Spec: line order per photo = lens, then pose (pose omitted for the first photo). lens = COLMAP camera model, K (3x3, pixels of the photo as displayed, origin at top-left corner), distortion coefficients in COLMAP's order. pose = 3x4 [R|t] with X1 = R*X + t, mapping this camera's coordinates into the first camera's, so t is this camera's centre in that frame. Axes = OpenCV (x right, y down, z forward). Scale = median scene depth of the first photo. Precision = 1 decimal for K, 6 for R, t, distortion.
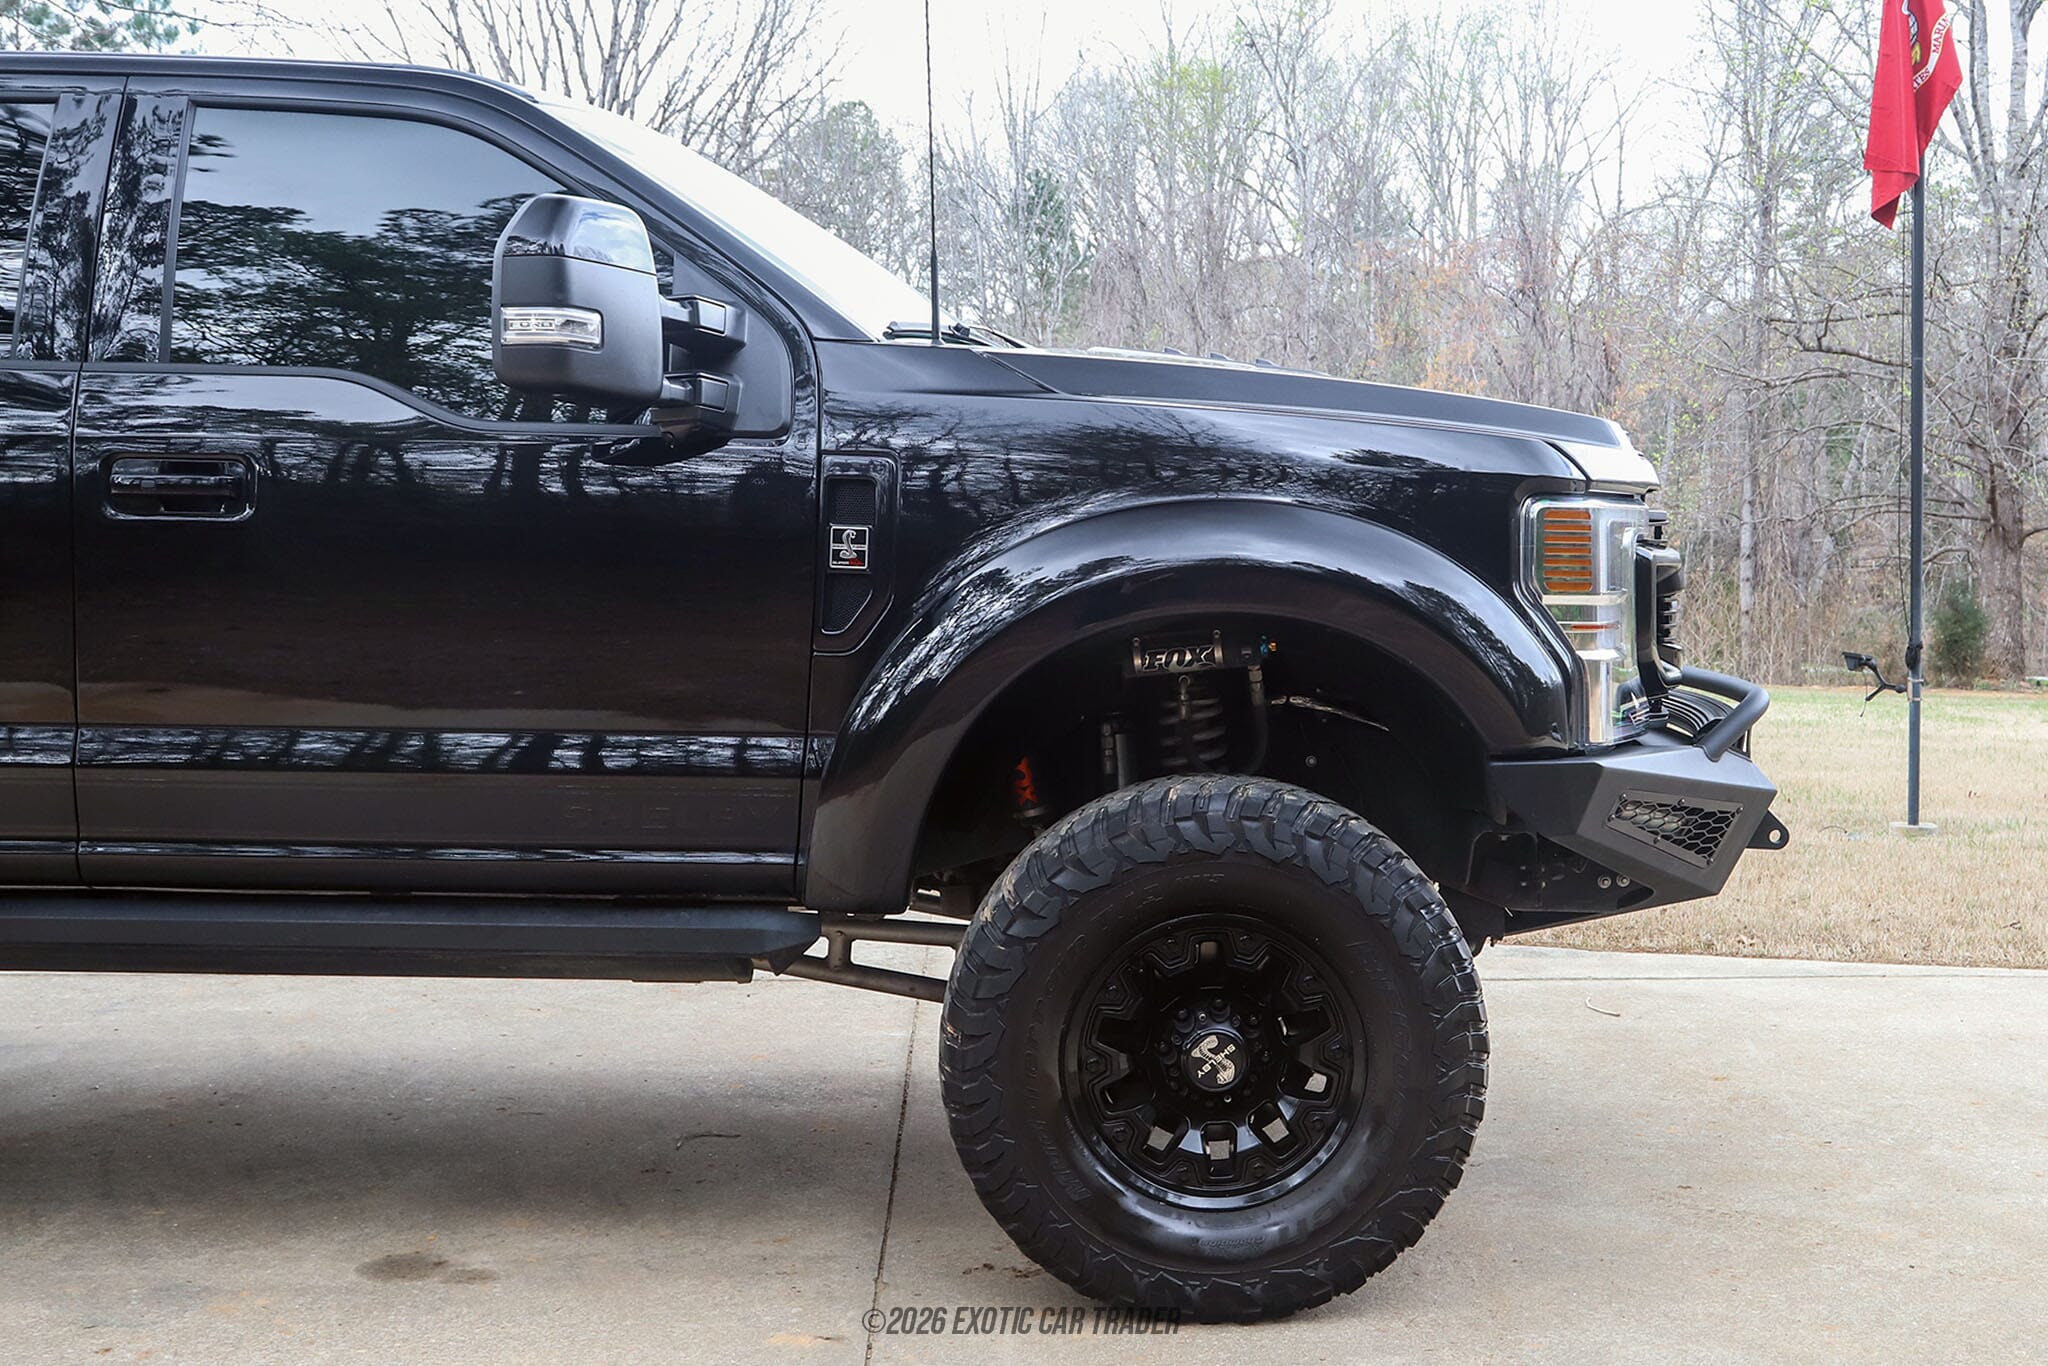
lens RADIAL K [[1789.4, 0, 1025.6], [0, 1789.4, 729.8], [0, 0, 1]] dist [-0.031758, 0.009621]
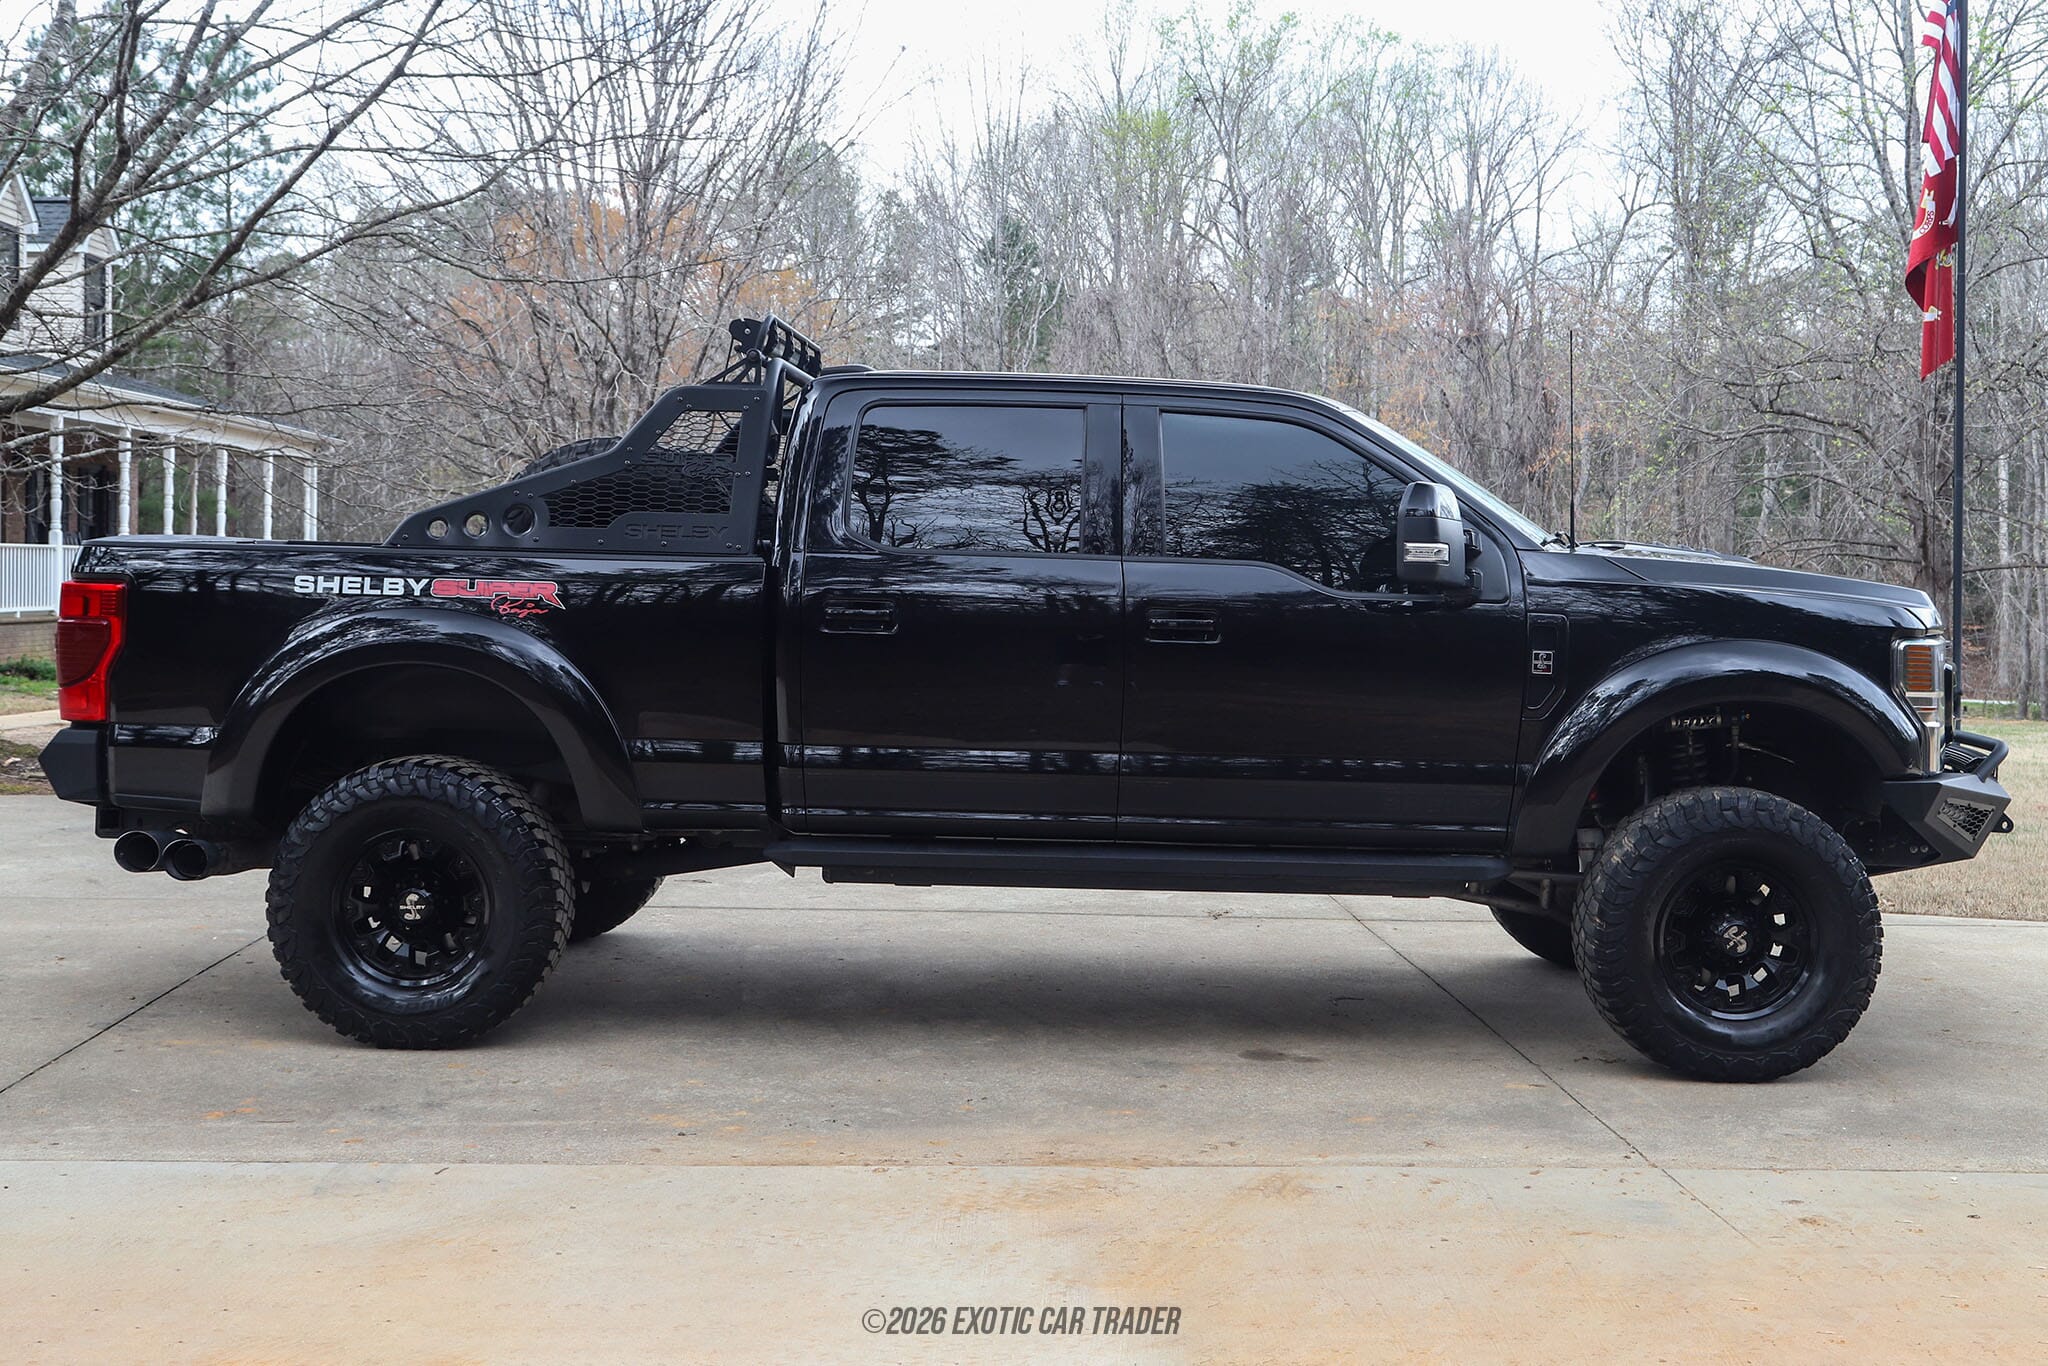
lens RADIAL K [[1682.7, 0, 999.3], [0, 1682.7, 680.6], [0, 0, 1]] dist [-0.005246, 0.007142]
pose [[0.999865, 0.013248, 0.009758, -0.666654], [-0.012920, 0.999372, -0.033008, -0.016981], [-0.010189, 0.032877, 0.999407, -0.736126]]
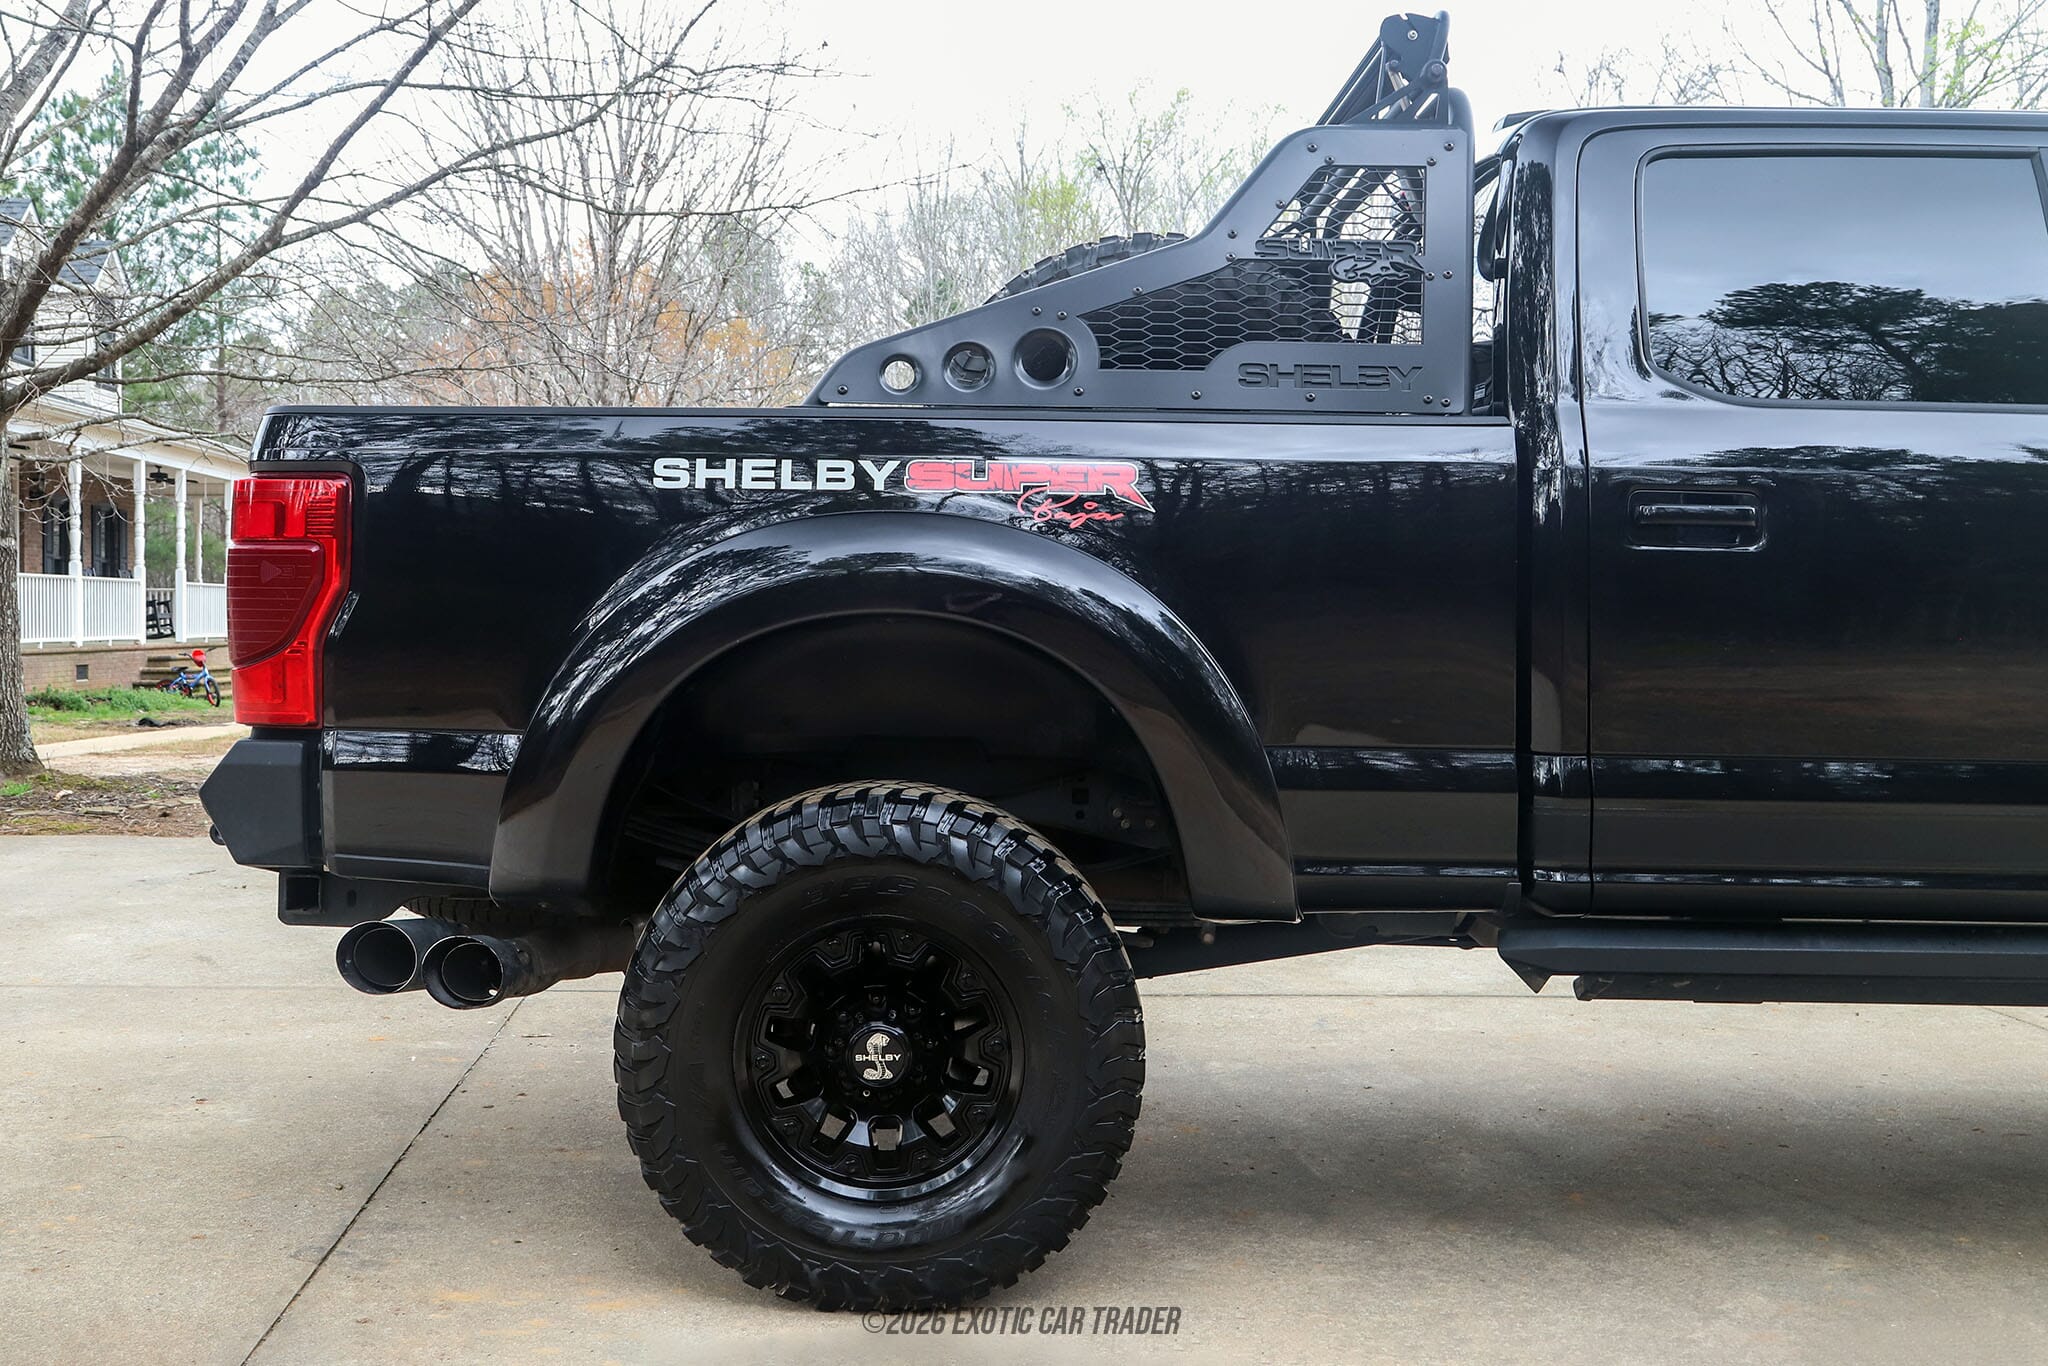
lens RADIAL K [[1789.4, 0, 1025.6], [0, 1789.4, 729.8], [0, 0, 1]] dist [-0.031758, 0.009621]
pose [[0.999887, 0.005453, -0.014030, -1.136724], [-0.005687, 0.999844, -0.016696, -0.003010], [0.013937, 0.016774, 0.999762, -0.031664]]
